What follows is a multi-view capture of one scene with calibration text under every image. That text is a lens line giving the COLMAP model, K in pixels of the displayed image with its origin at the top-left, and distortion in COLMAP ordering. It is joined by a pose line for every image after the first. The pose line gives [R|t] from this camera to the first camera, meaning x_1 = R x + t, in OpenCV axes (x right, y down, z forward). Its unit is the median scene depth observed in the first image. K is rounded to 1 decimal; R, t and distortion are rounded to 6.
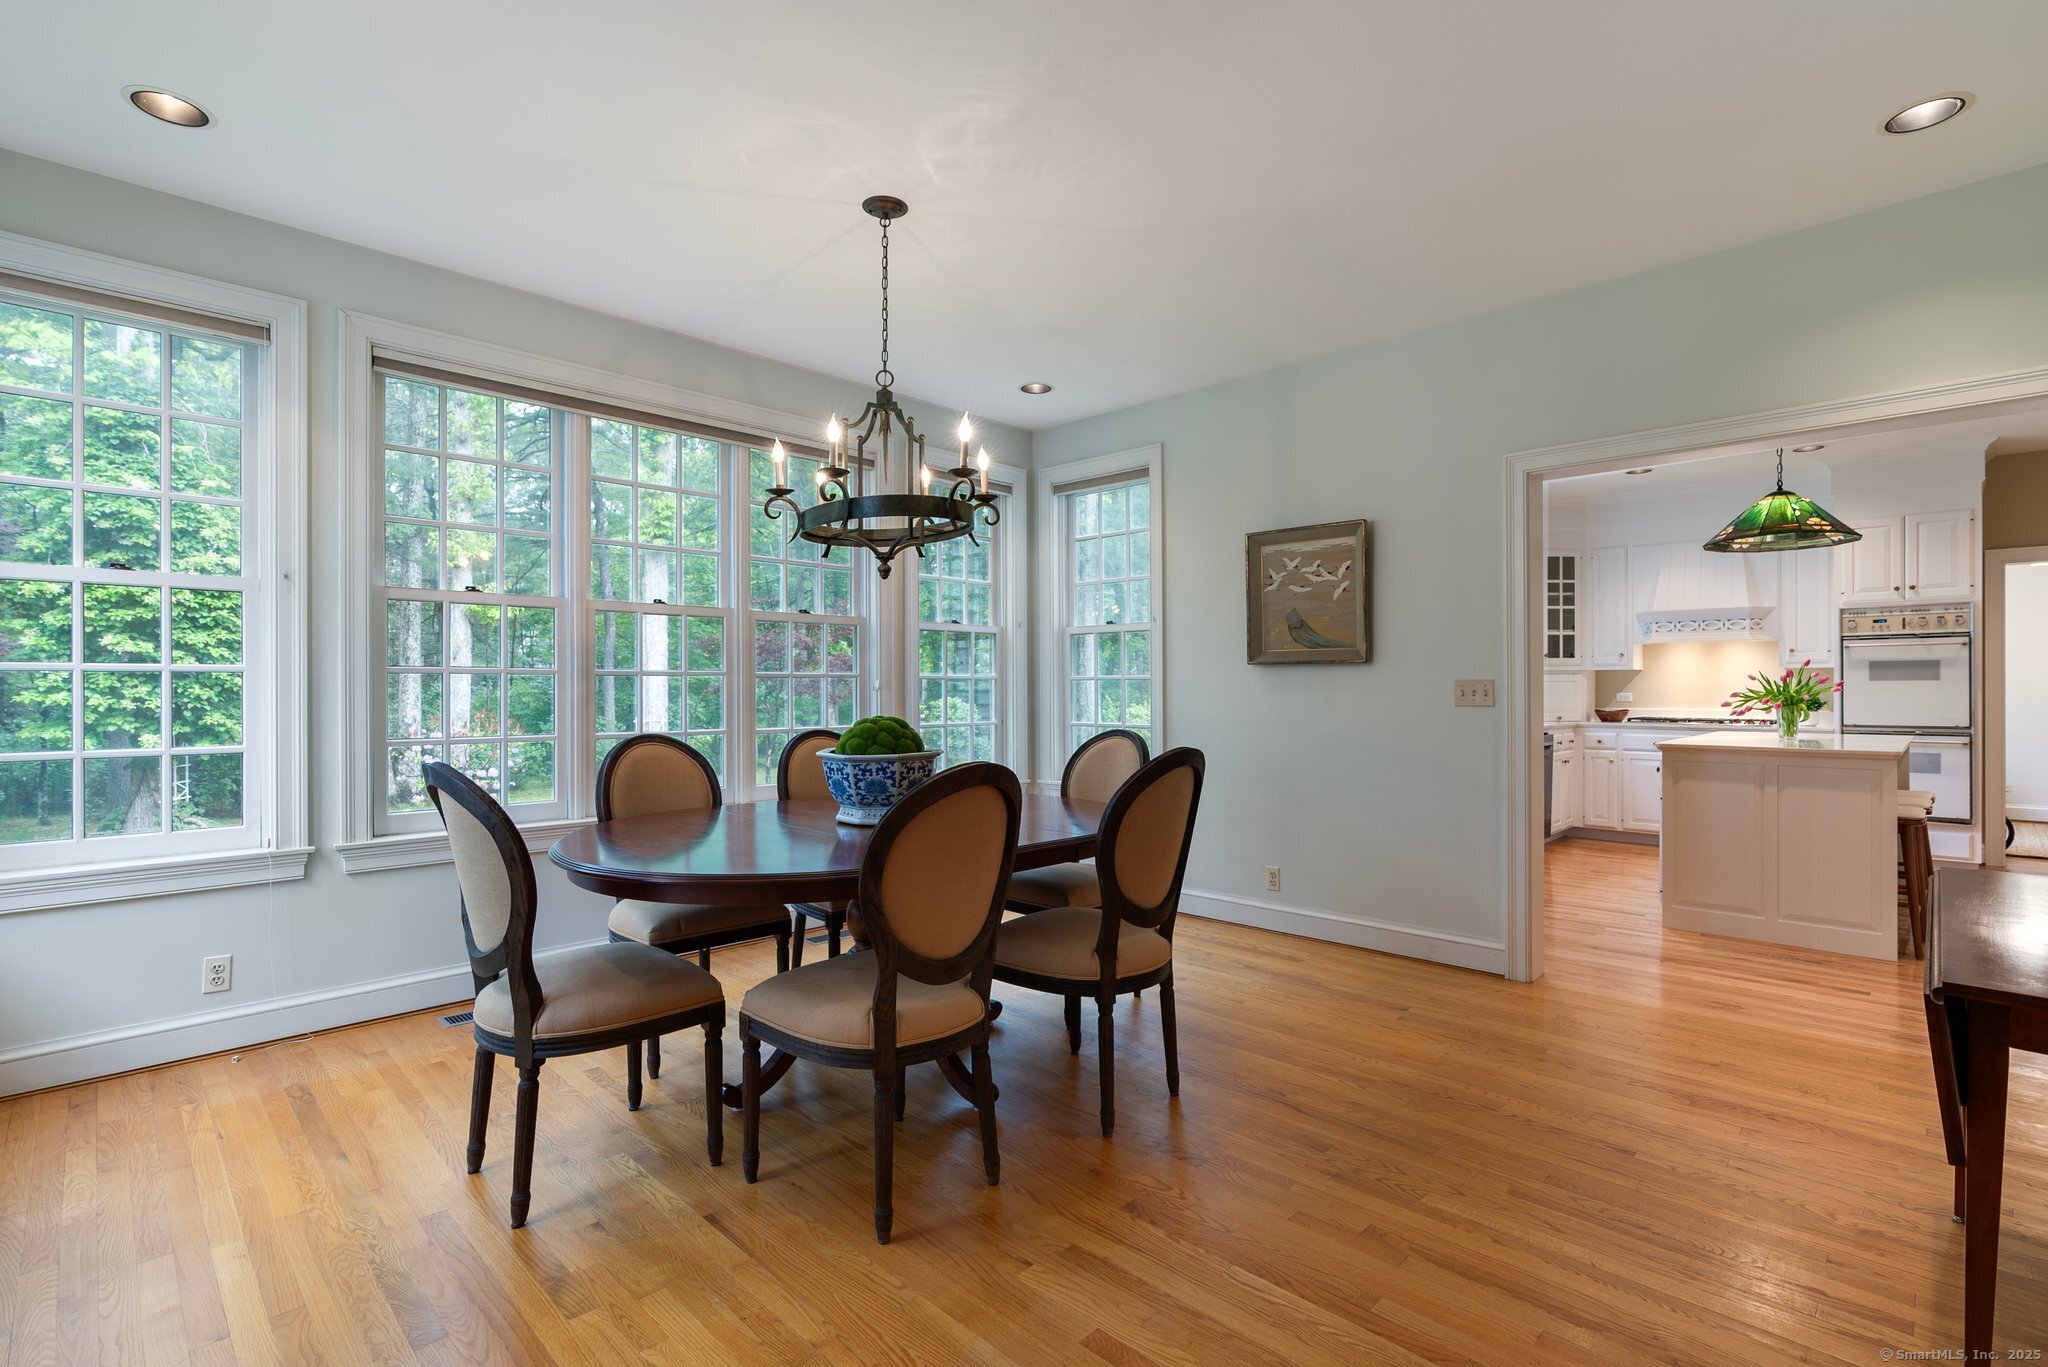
lens RADIAL K [[936.5, 0, 1020.1], [0, 936.5, 689.0], [0, 0, 1]] dist [-0.011302, 0.001052]
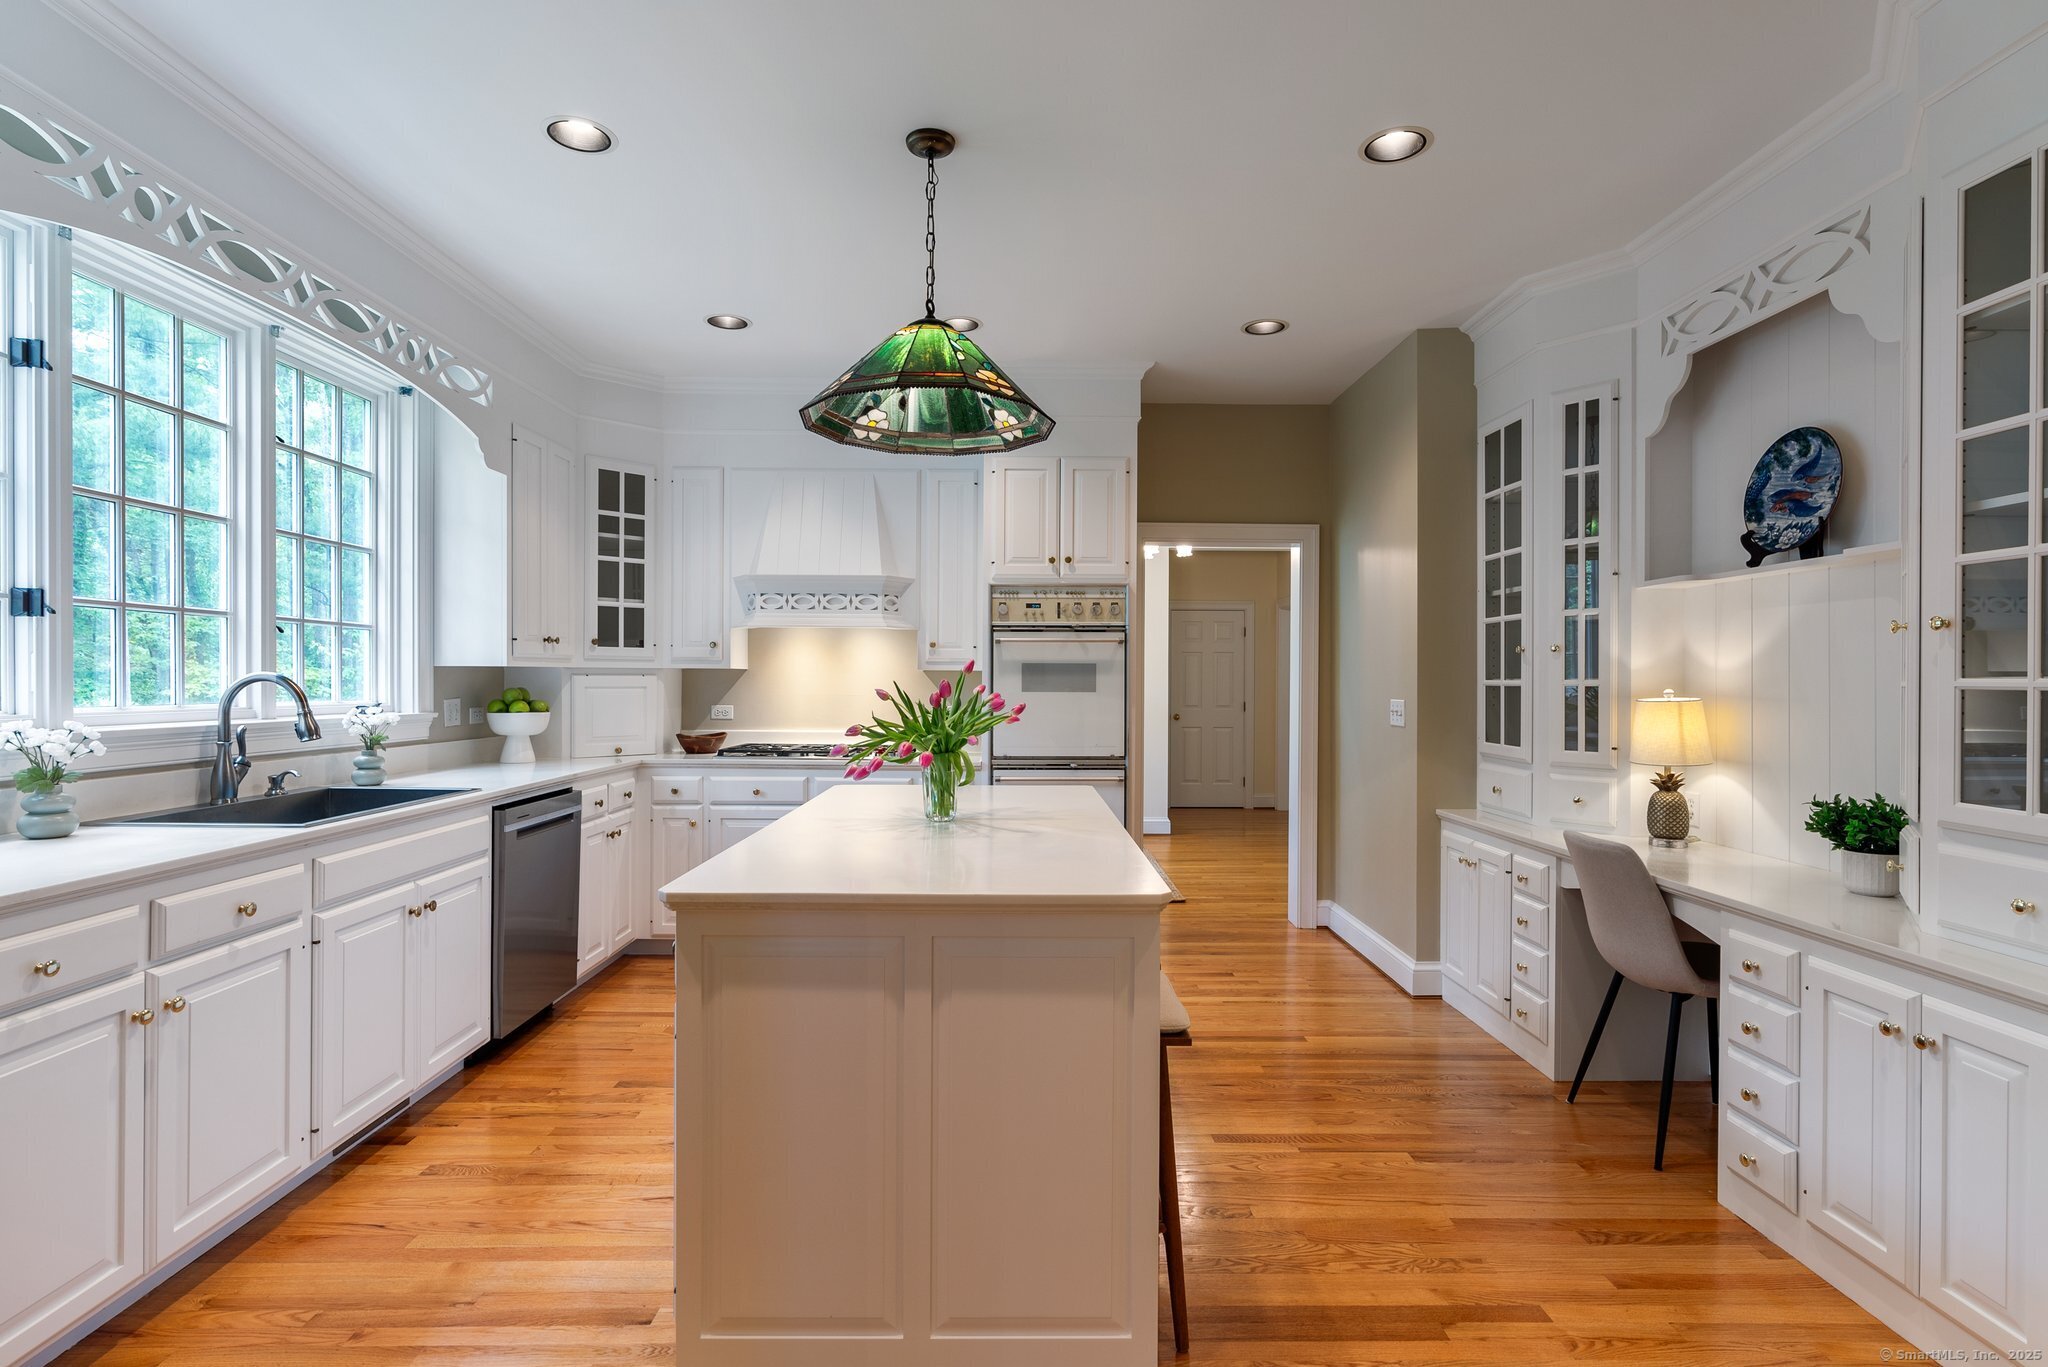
lens RADIAL K [[1017.8, 0, 1019.9], [0, 1017.8, 683.7], [0, 0, 1]] dist [-0.003191, -0.000150]
pose [[0.699908, 0.001774, 0.714231, 0.347036], [-0.004820, 0.999986, 0.002239, -0.015161], [-0.714217, -0.005010, 0.699907, 0.437781]]
